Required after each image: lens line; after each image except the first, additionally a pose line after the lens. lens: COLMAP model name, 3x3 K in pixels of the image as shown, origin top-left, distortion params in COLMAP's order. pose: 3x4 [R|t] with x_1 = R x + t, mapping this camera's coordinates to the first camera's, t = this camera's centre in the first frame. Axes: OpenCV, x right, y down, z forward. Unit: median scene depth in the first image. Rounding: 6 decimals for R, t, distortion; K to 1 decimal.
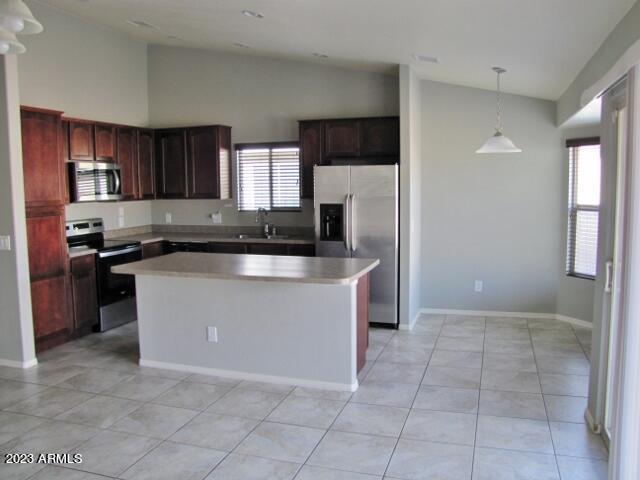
lens RADIAL K [[541.5, 0, 341.5], [0, 541.5, 236.8], [0, 0, 1]] dist [-0.117227, 0.005777]
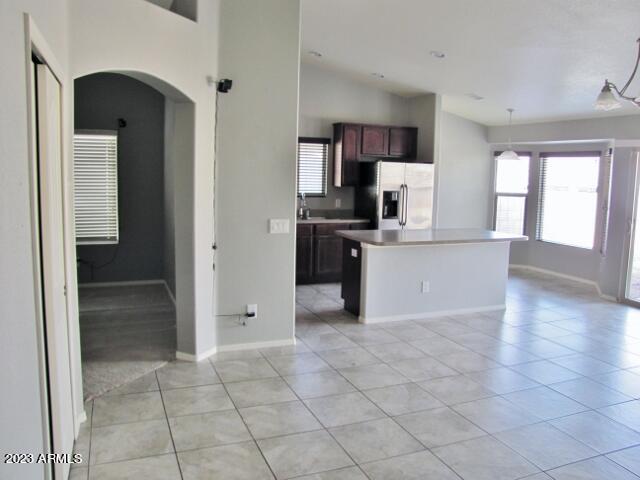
lens RADIAL K [[541.5, 0, 341.5], [0, 541.5, 236.8], [0, 0, 1]] dist [-0.117227, 0.005777]
pose [[0.753797, -0.049267, 0.655257, -0.929524], [0.032895, 0.998764, 0.037253, -0.002060], [-0.656283, -0.006526, 0.754487, 0.079440]]
